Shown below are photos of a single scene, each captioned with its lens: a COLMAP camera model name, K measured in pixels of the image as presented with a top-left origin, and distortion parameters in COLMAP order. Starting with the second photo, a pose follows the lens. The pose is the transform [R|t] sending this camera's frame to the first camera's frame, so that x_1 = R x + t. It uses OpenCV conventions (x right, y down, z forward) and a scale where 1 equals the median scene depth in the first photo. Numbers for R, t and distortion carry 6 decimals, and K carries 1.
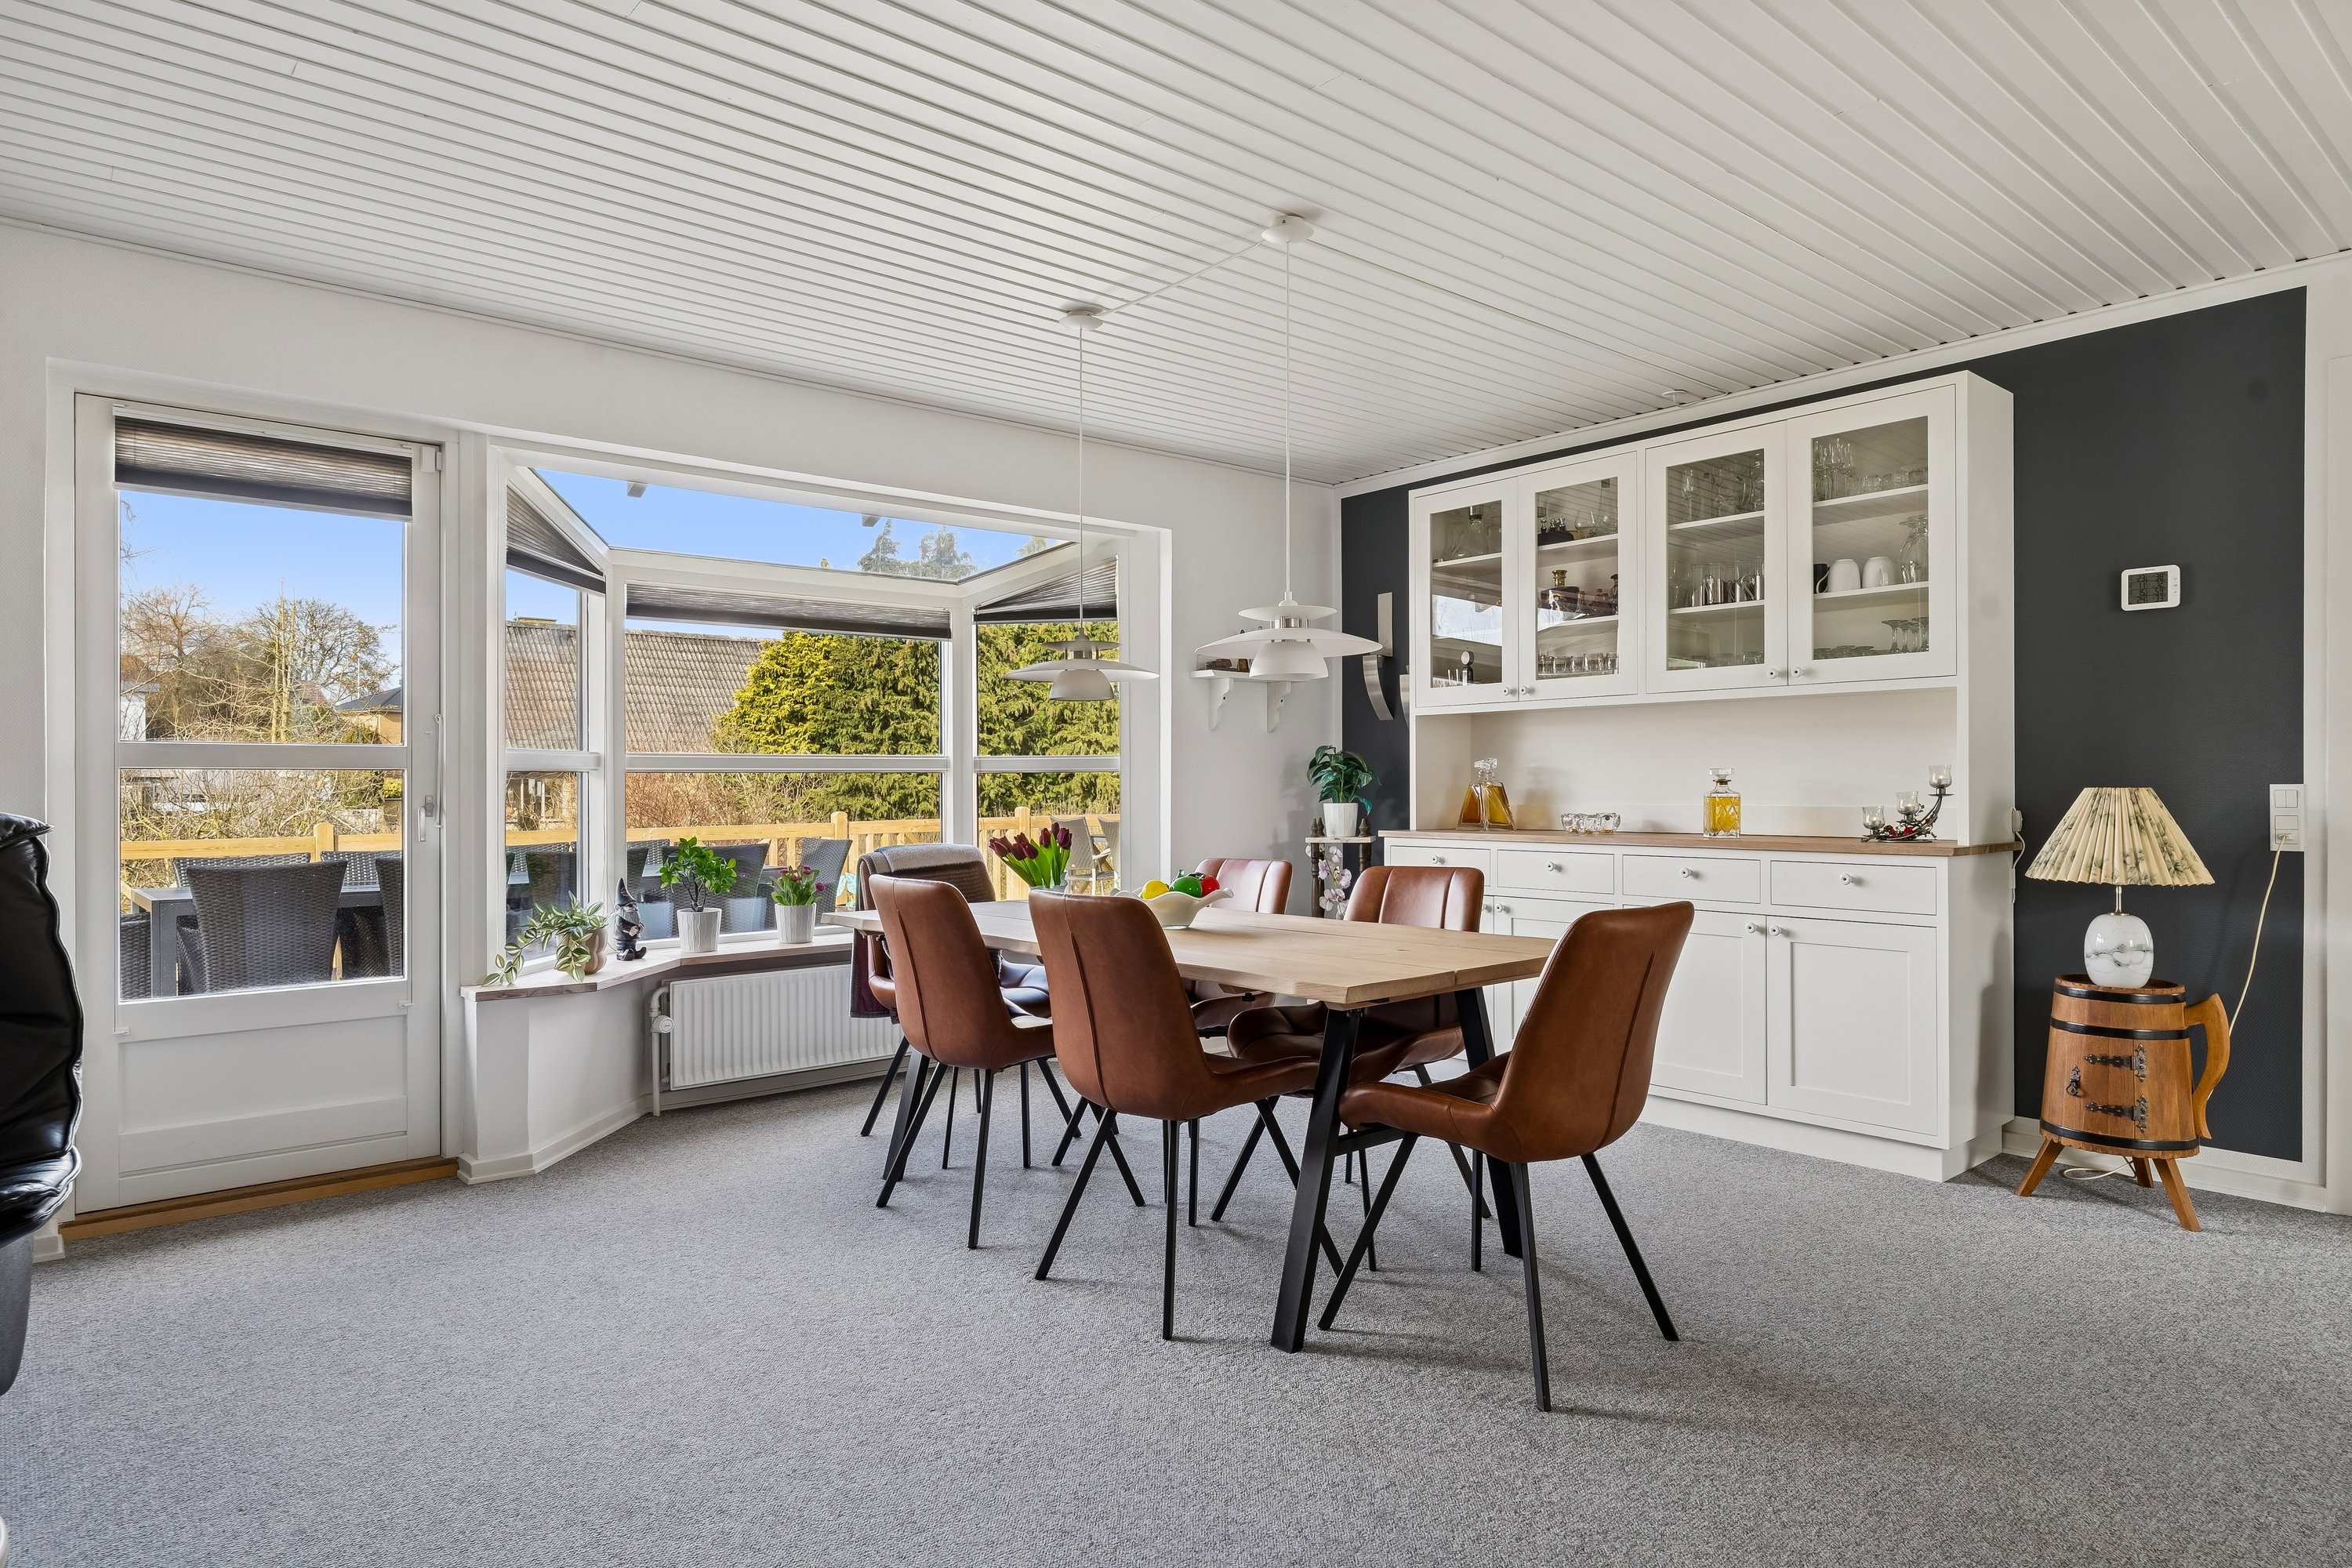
lens RADIAL K [[1345.5, 0, 1186.3], [0, 1345.5, 792.9], [0, 0, 1]] dist [-0.005584, 0.000646]
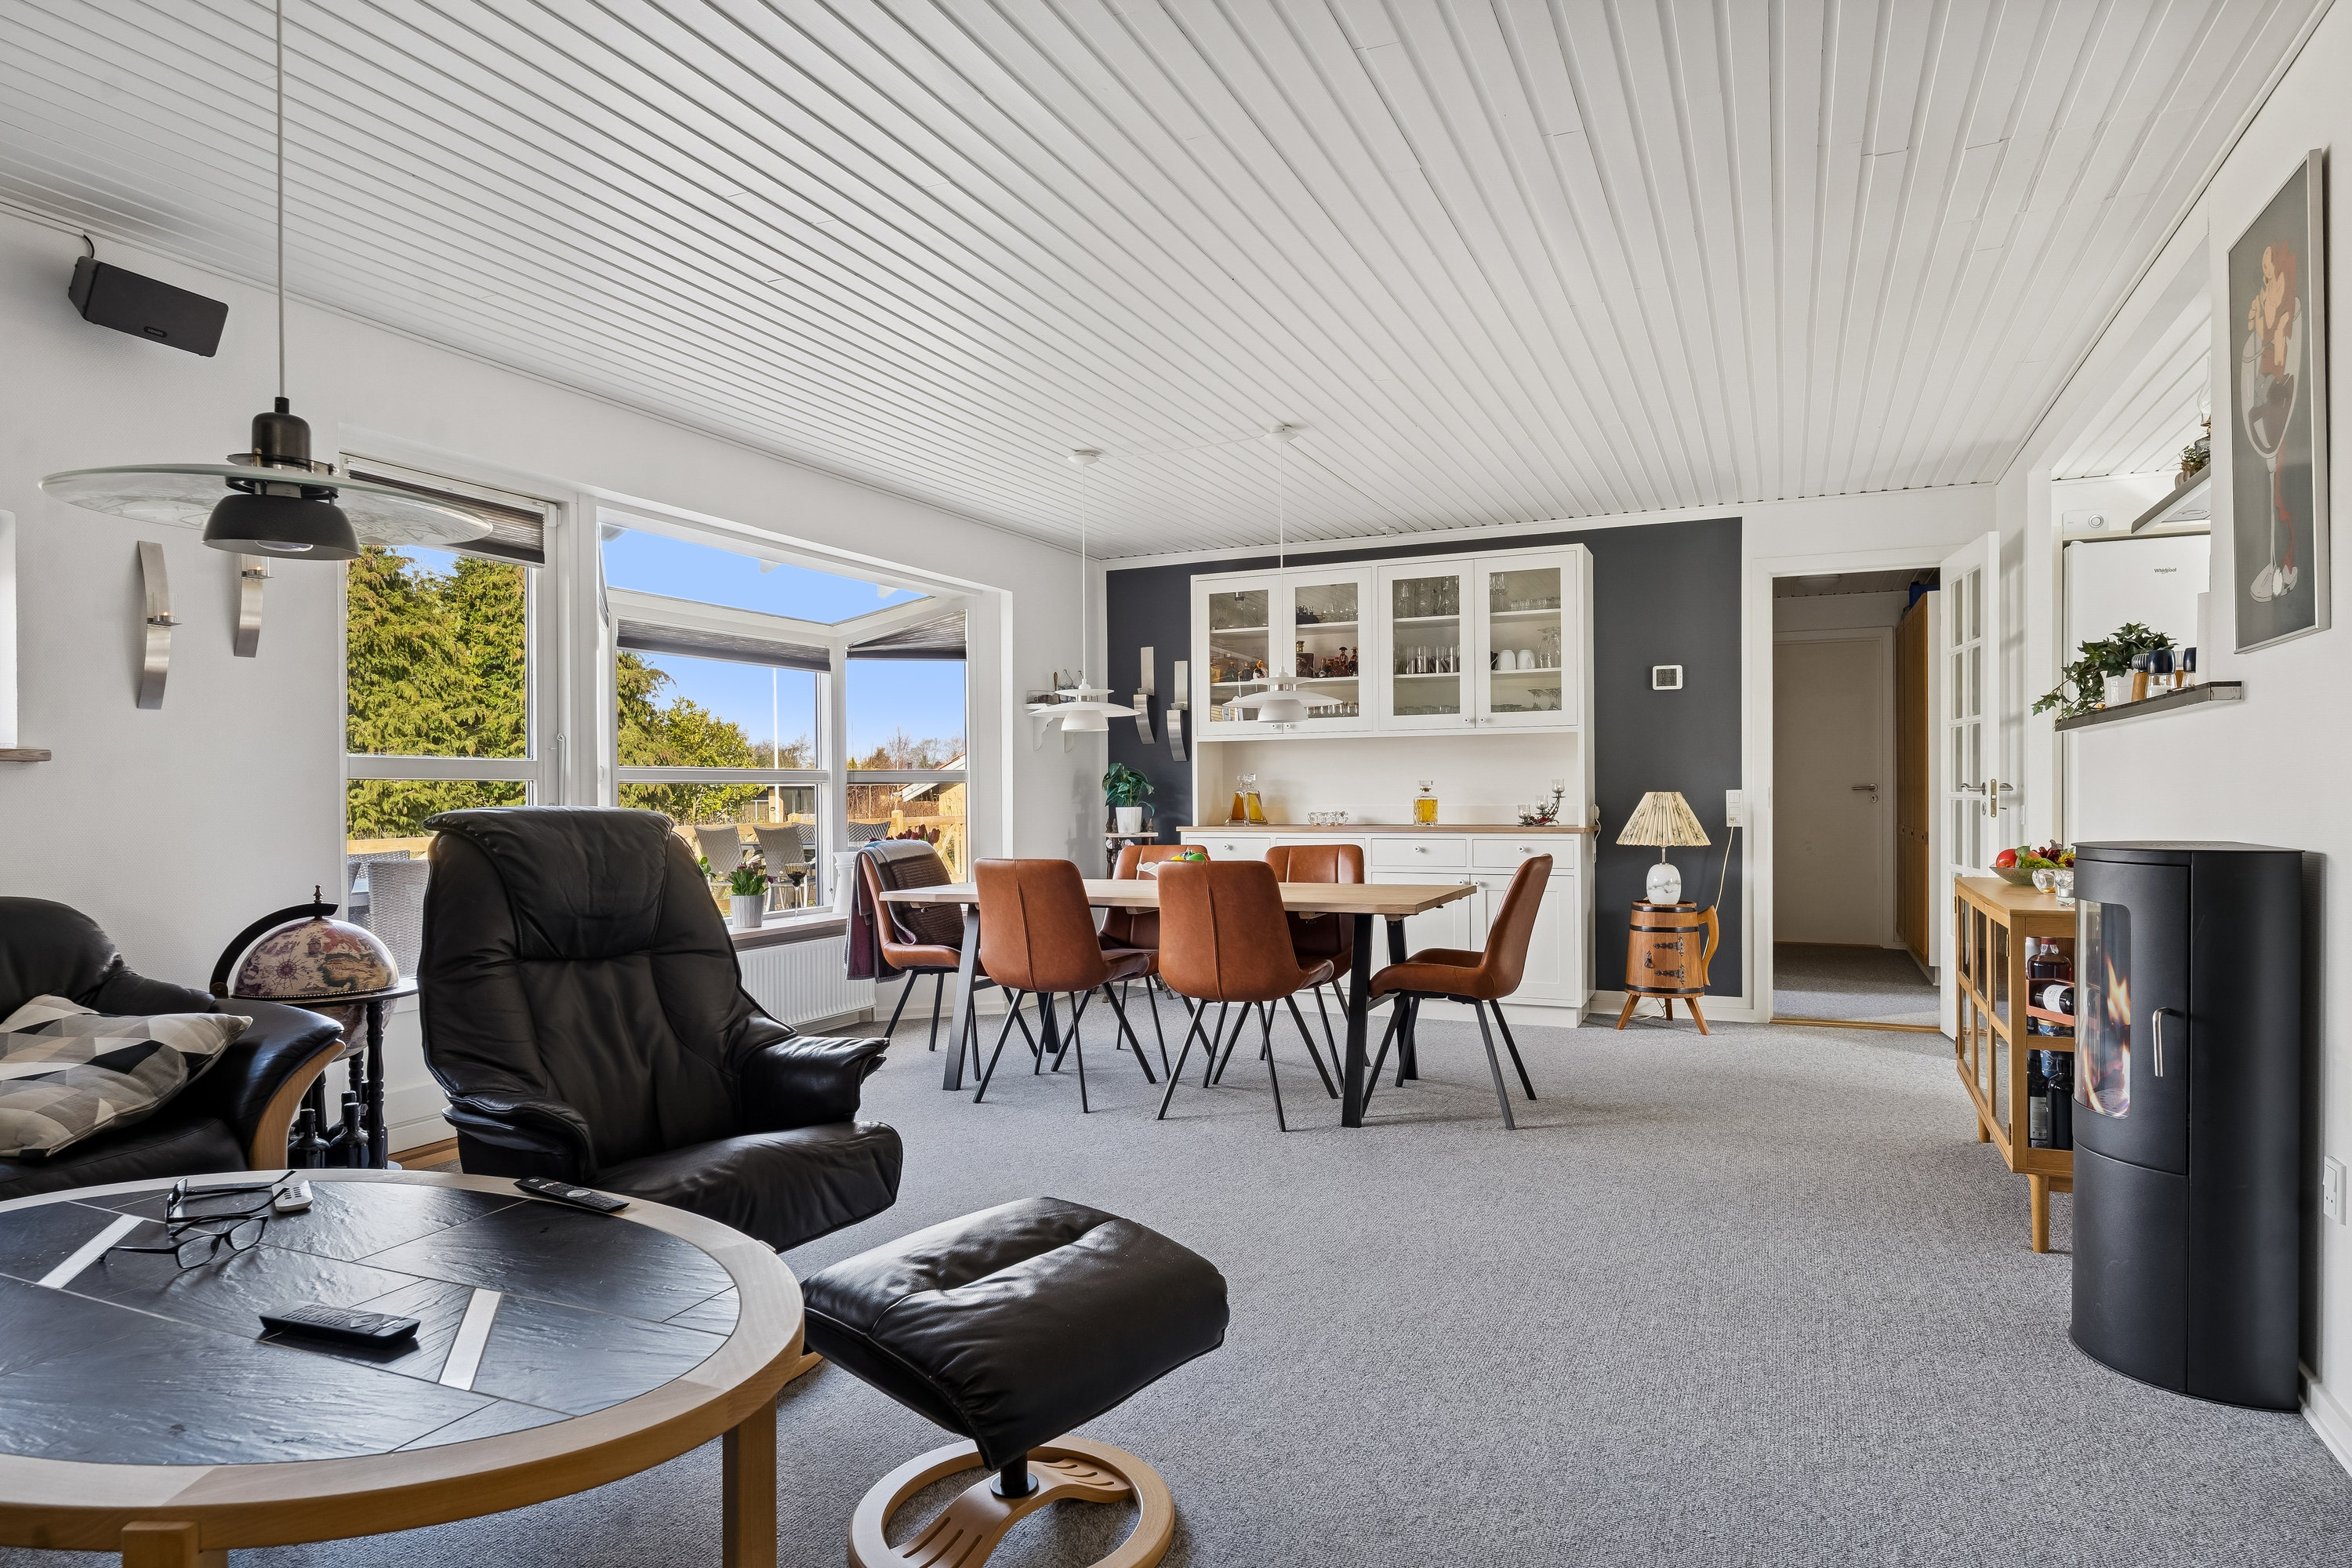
lens RADIAL K [[1345.5, 0, 1170.8], [0, 1345.5, 800.3], [0, 0, 1]] dist [-0.005584, 0.000646]
pose [[0.904542, -0.005089, 0.426353, -0.563292], [0.006878, 0.999973, -0.002656, 0.006405], [-0.426328, 0.005335, 0.904553, -0.280440]]
